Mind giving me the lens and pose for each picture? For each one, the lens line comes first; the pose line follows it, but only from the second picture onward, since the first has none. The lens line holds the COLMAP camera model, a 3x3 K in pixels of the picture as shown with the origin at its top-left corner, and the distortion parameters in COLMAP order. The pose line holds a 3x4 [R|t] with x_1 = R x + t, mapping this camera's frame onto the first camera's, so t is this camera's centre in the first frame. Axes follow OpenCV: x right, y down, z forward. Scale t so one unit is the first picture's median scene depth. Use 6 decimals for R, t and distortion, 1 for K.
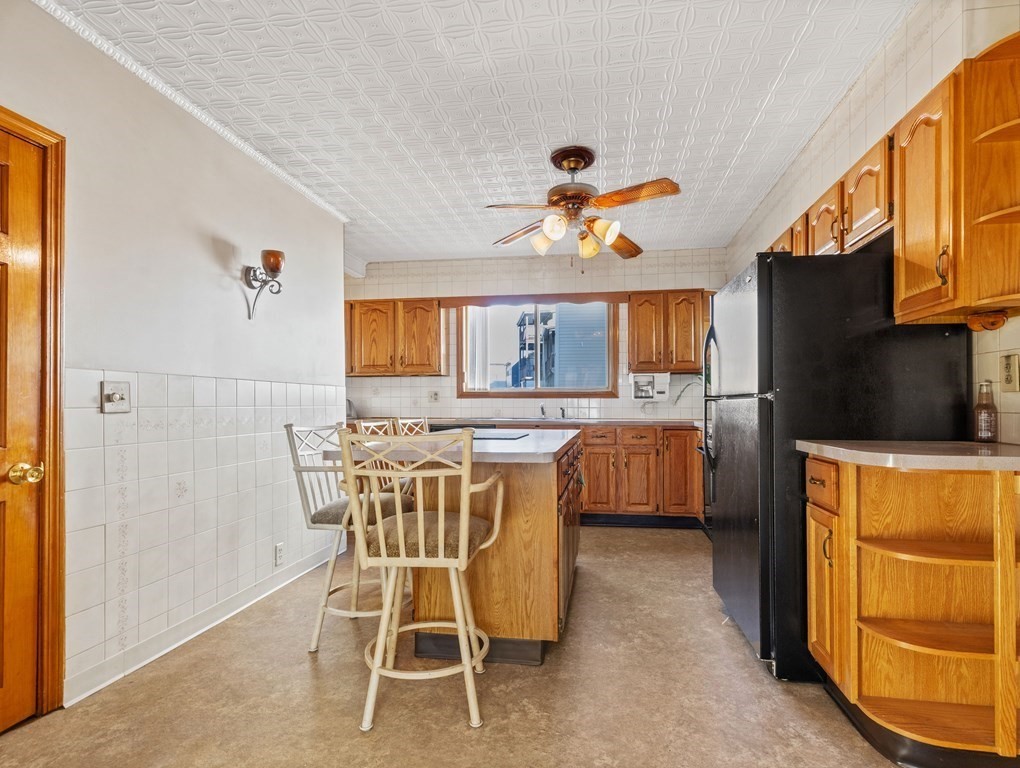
lens RADIAL K [[521.4, 0, 512.2], [0, 521.4, 394.1], [0, 0, 1]] dist [0.003510, 0.001783]
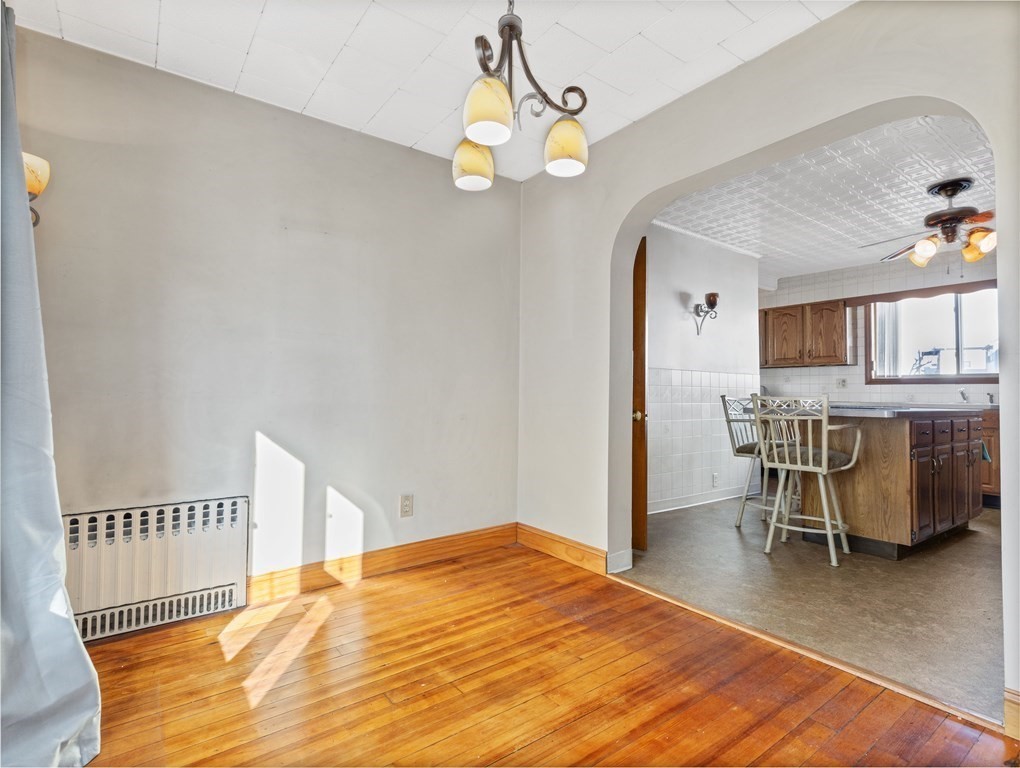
lens RADIAL K [[521.4, 0, 510.4], [0, 521.4, 386.9], [0, 0, 1]] dist [0.003510, 0.001783]
pose [[0.720118, -0.002261, -0.693848, 0.228874], [0.000596, 0.999996, -0.002641, 0.027964], [0.693852, 0.001488, 0.720116, -0.633680]]
